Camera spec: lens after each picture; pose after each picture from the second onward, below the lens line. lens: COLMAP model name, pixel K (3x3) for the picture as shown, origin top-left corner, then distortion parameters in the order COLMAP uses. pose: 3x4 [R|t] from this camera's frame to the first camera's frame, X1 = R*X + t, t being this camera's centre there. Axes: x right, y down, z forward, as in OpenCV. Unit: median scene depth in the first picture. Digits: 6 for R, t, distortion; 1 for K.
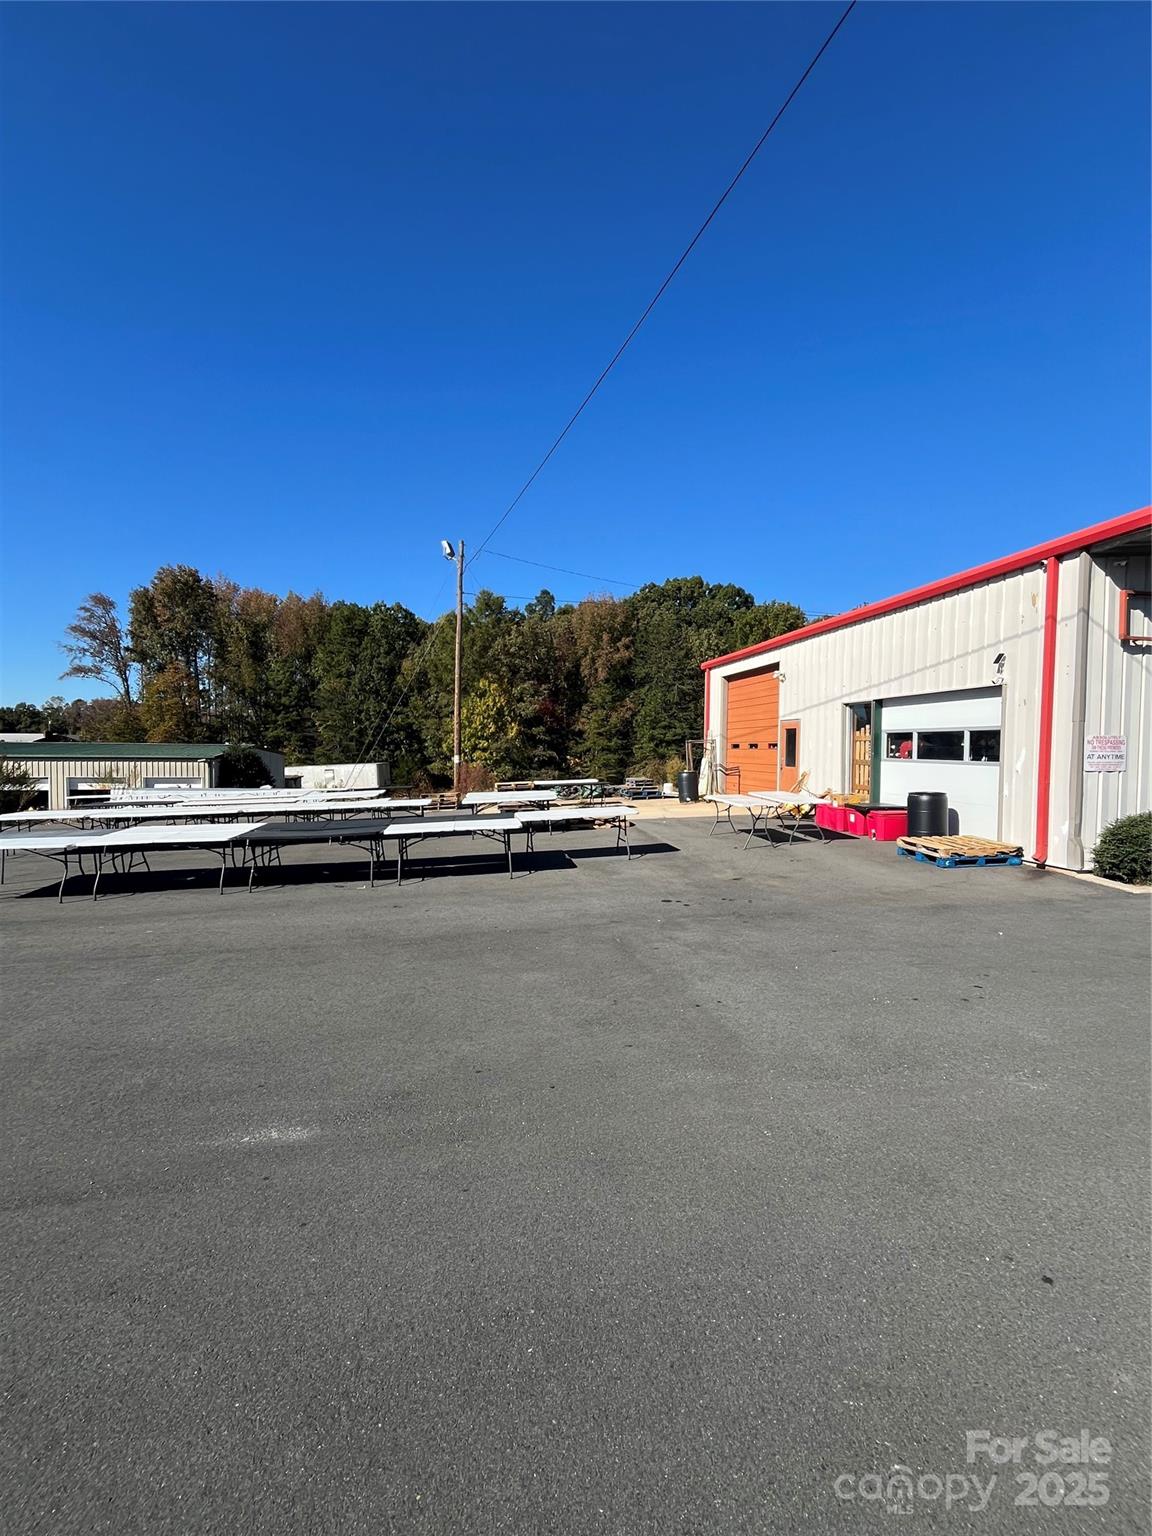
lens RADIAL K [[642.1, 0, 577.9], [0, 642.1, 766.4], [0, 0, 1]] dist [-0.003958, -0.000289]
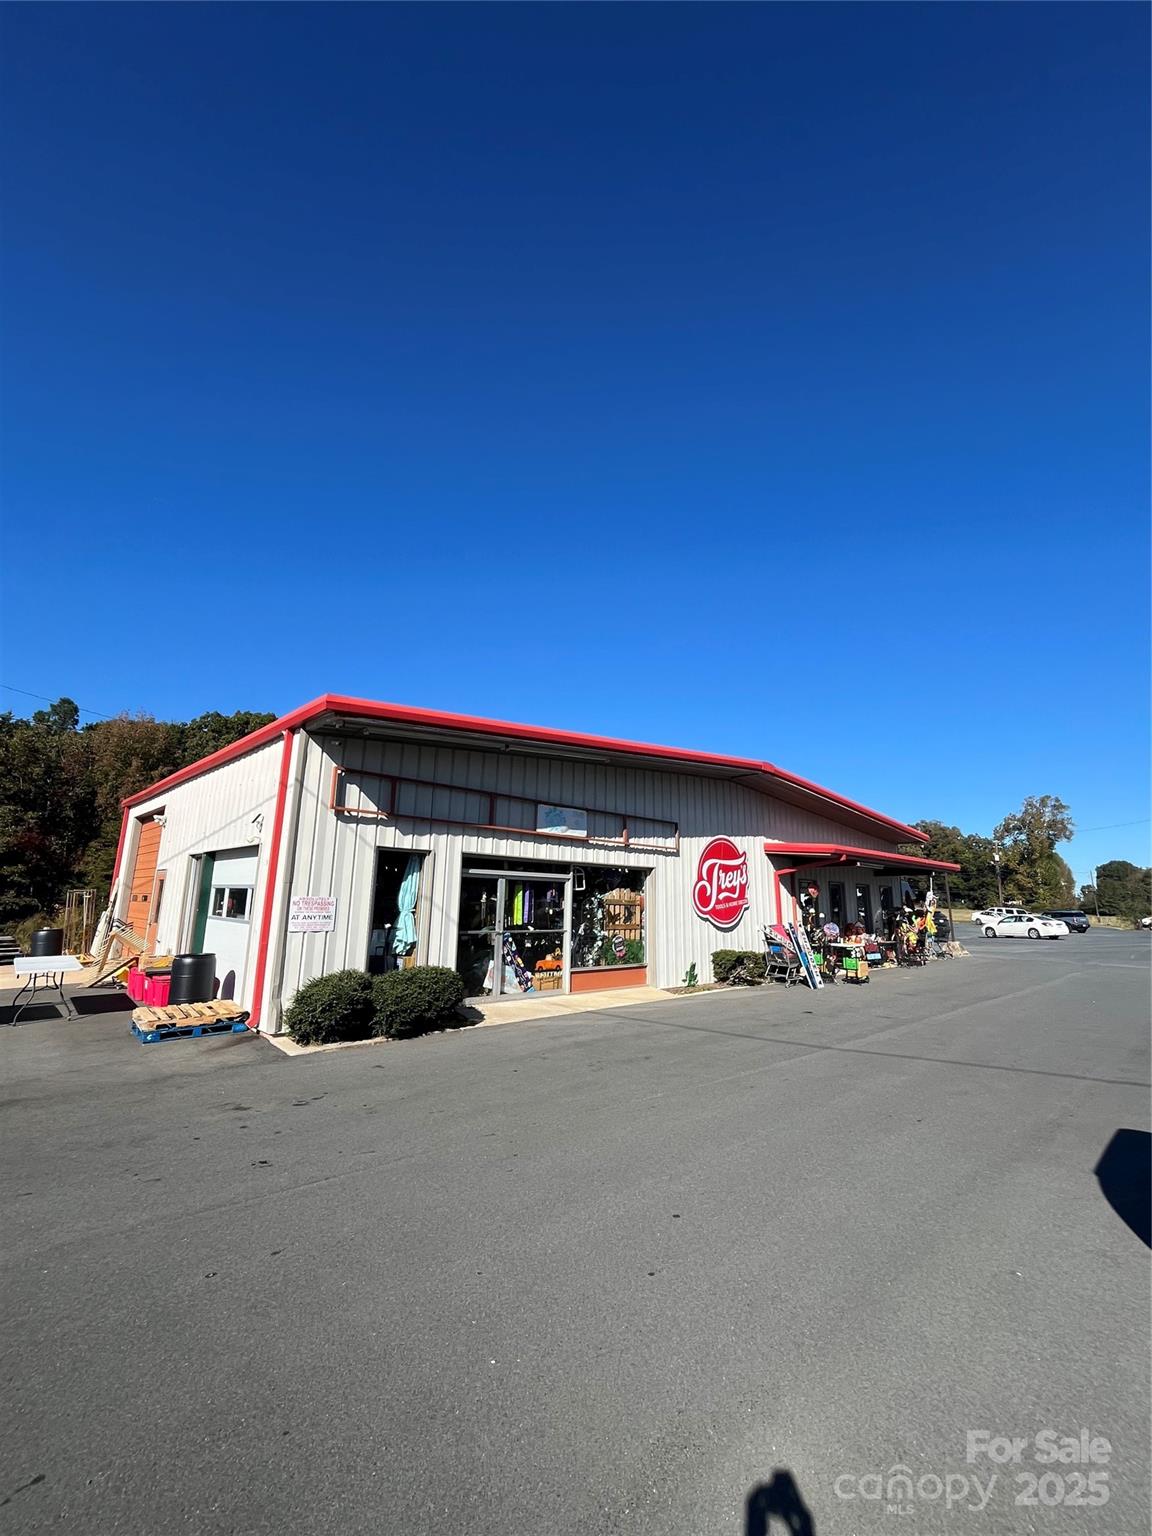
lens RADIAL K [[642.1, 0, 577.4], [0, 642.1, 764.9], [0, 0, 1]] dist [-0.003958, -0.000289]
pose [[0.830631, 0.124418, 0.542744, 0.406336], [0.003302, 0.973599, -0.228240, -0.011806], [-0.556813, 0.191376, 0.808291, -0.106932]]
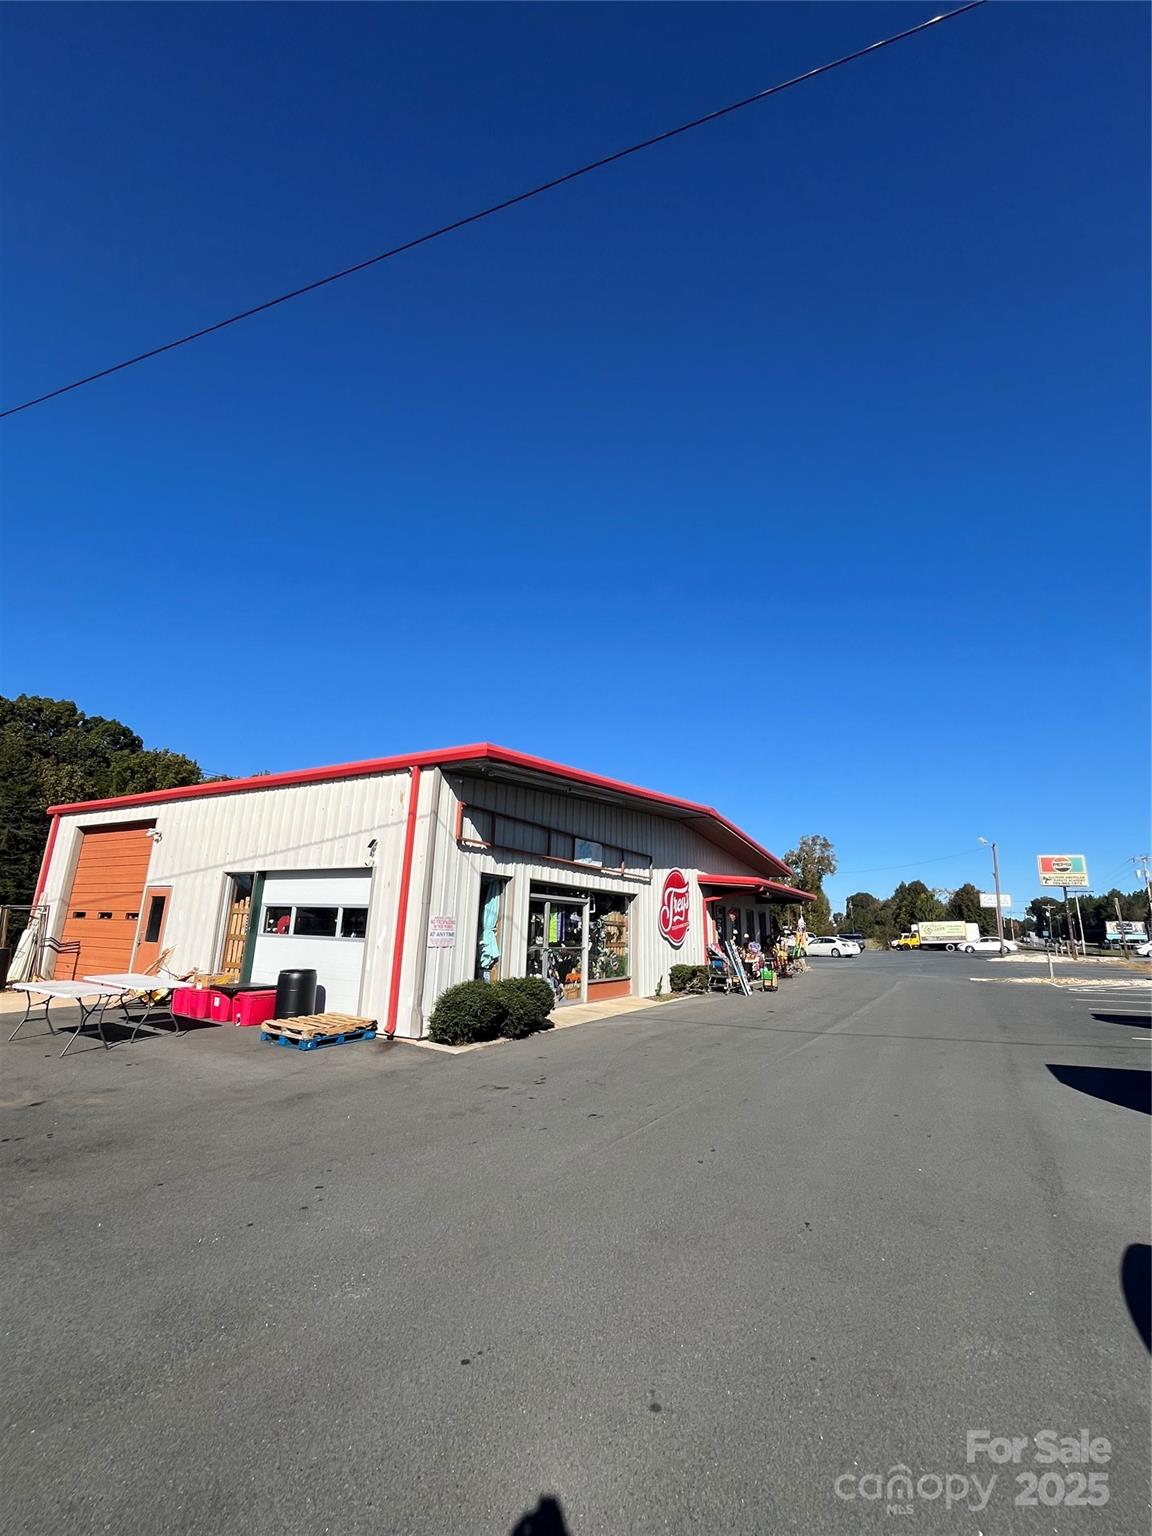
lens RADIAL K [[642.1, 0, 575.5], [0, 642.1, 767.1], [0, 0, 1]] dist [-0.003958, -0.000289]
pose [[0.637015, 0.196803, 0.745306, 0.014396], [0.001603, 0.966520, -0.256586, -0.006453], [-0.770850, 0.164644, 0.615372, 0.007083]]
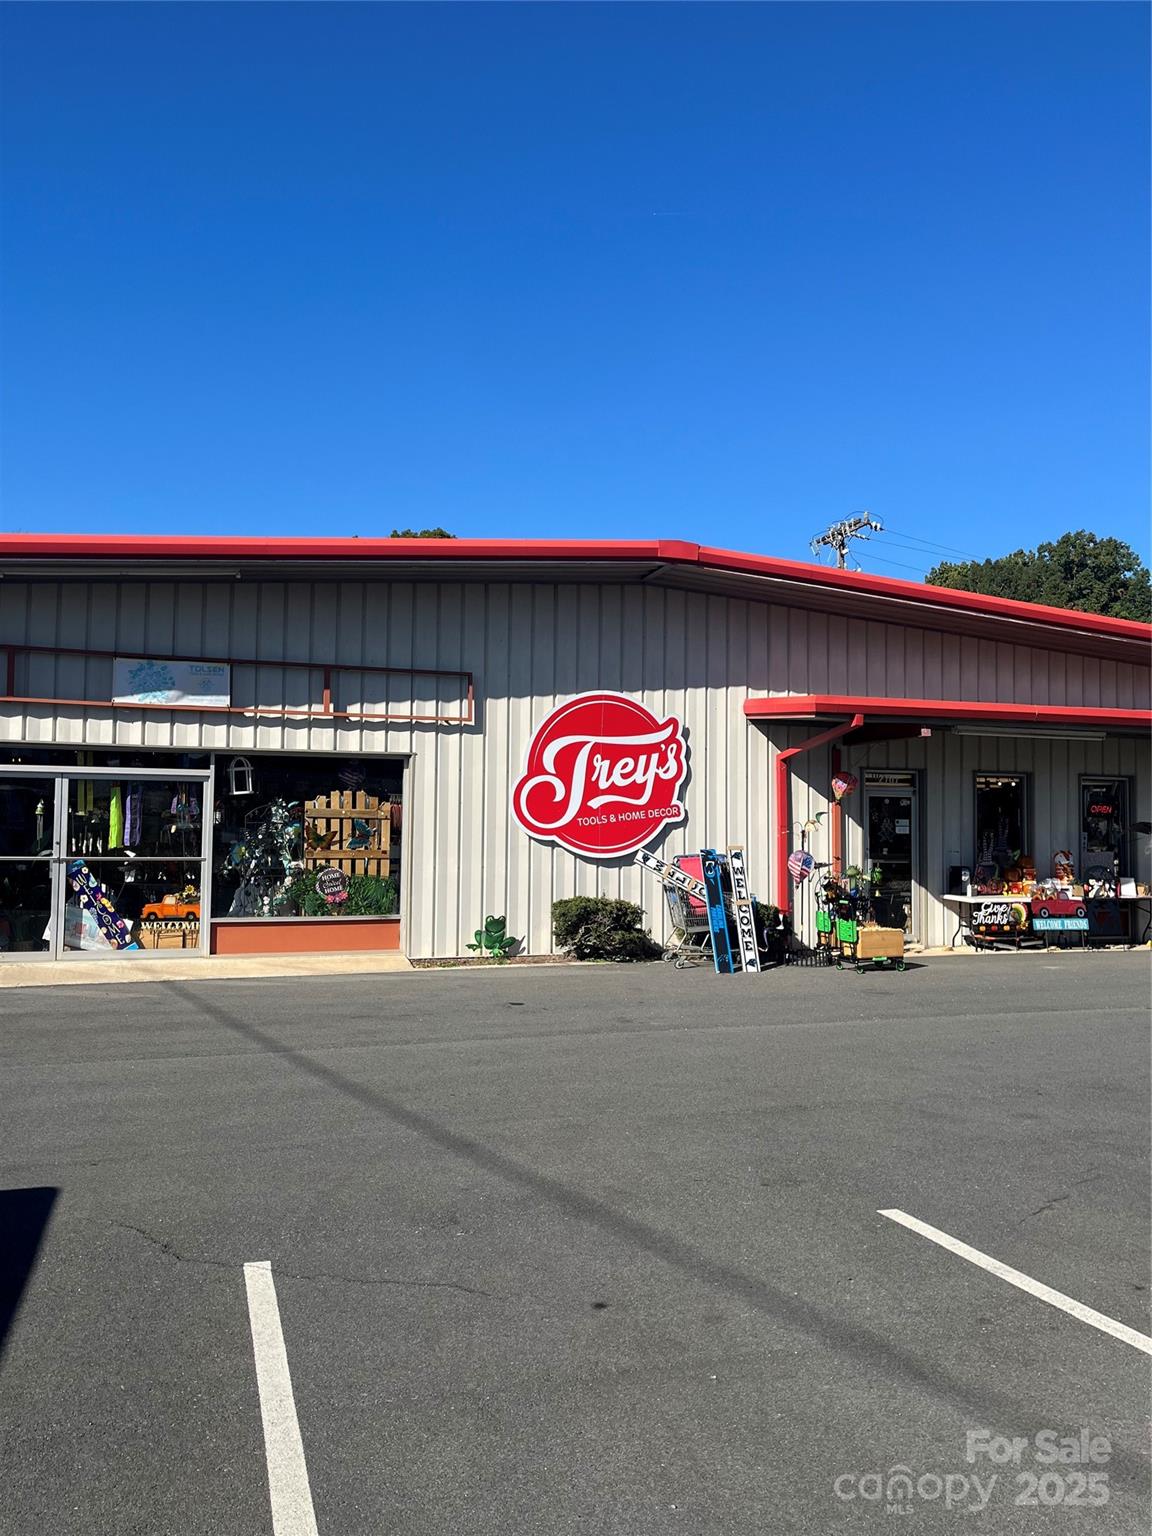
lens RADIAL K [[1138.7, 0, 579.3], [0, 1138.7, 779.4], [0, 0, 1]] dist [0.045597, -0.001790]
pose [[0.989711, 0.006975, 0.142909, 1.187055], [0.004883, 0.996582, -0.082462, 0.029280], [-0.142995, 0.082312, 0.986295, -0.397838]]
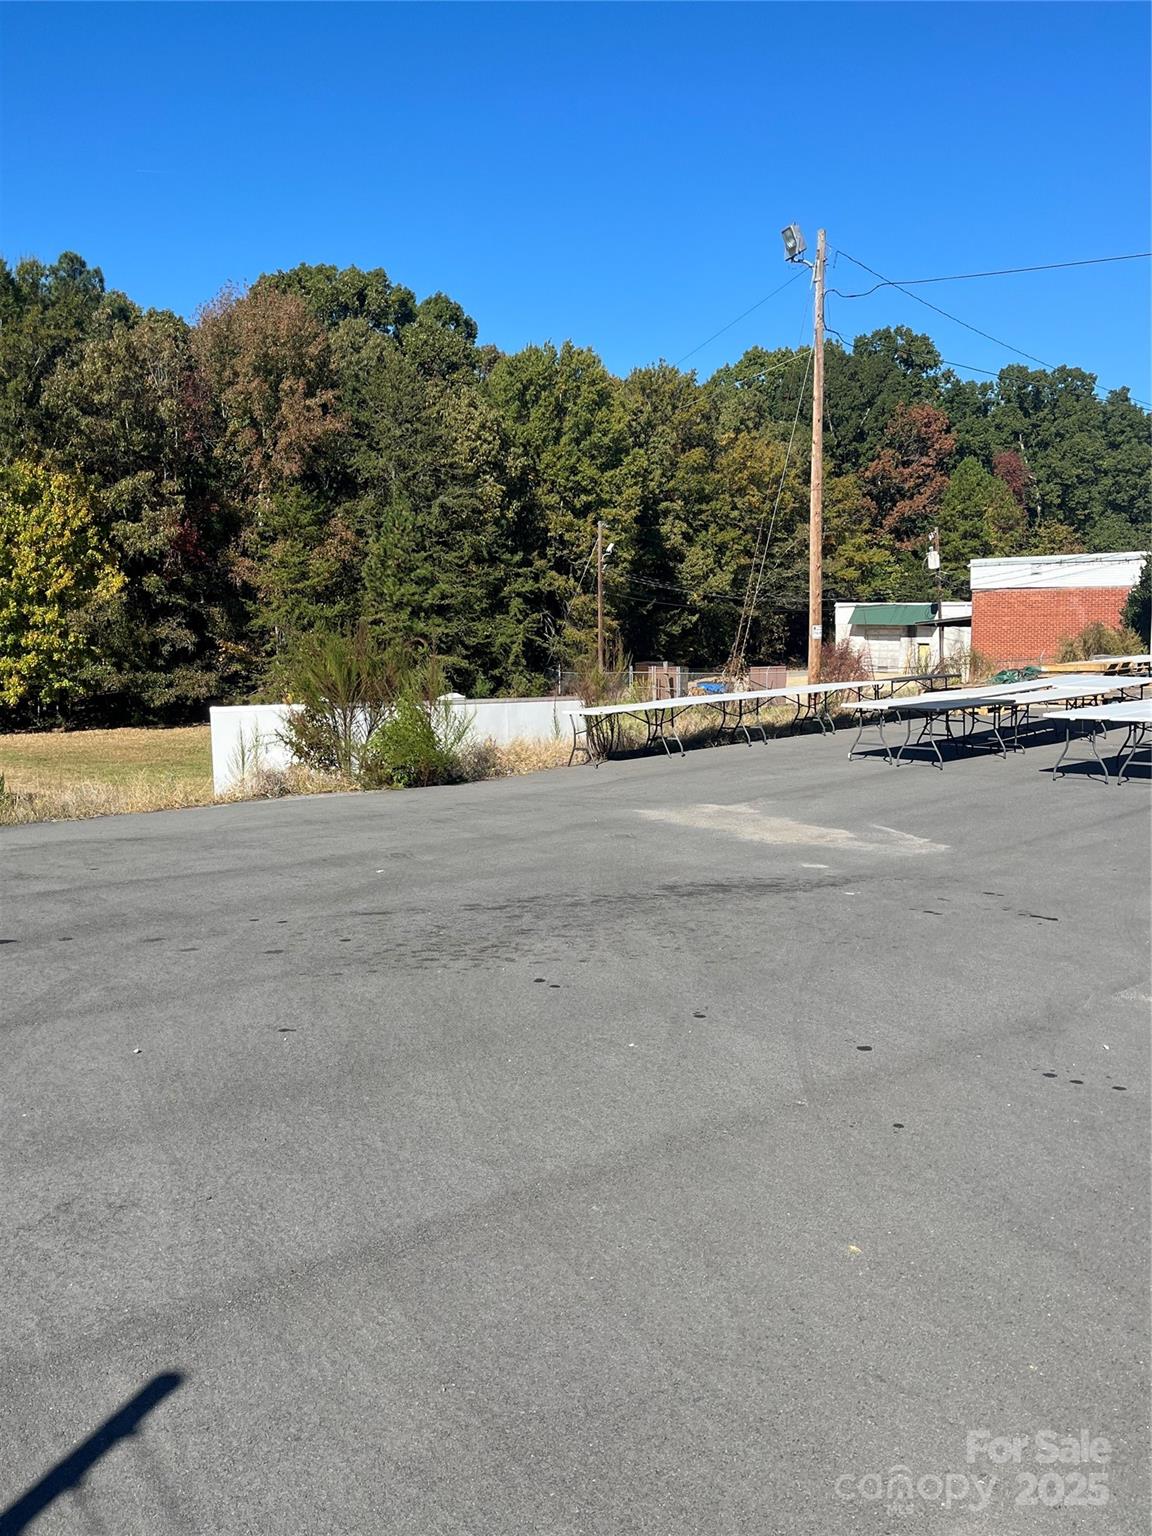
lens RADIAL K [[1372.5, 0, 606.1], [0, 1372.5, 749.7], [0, 0, 1]] dist [0.059333, -0.035022]
pose [[0.842109, -0.055145, 0.536481, -1.909394], [0.024719, 0.997660, 0.063749, 0.033056], [-0.538741, -0.040422, 0.841501, 0.088736]]
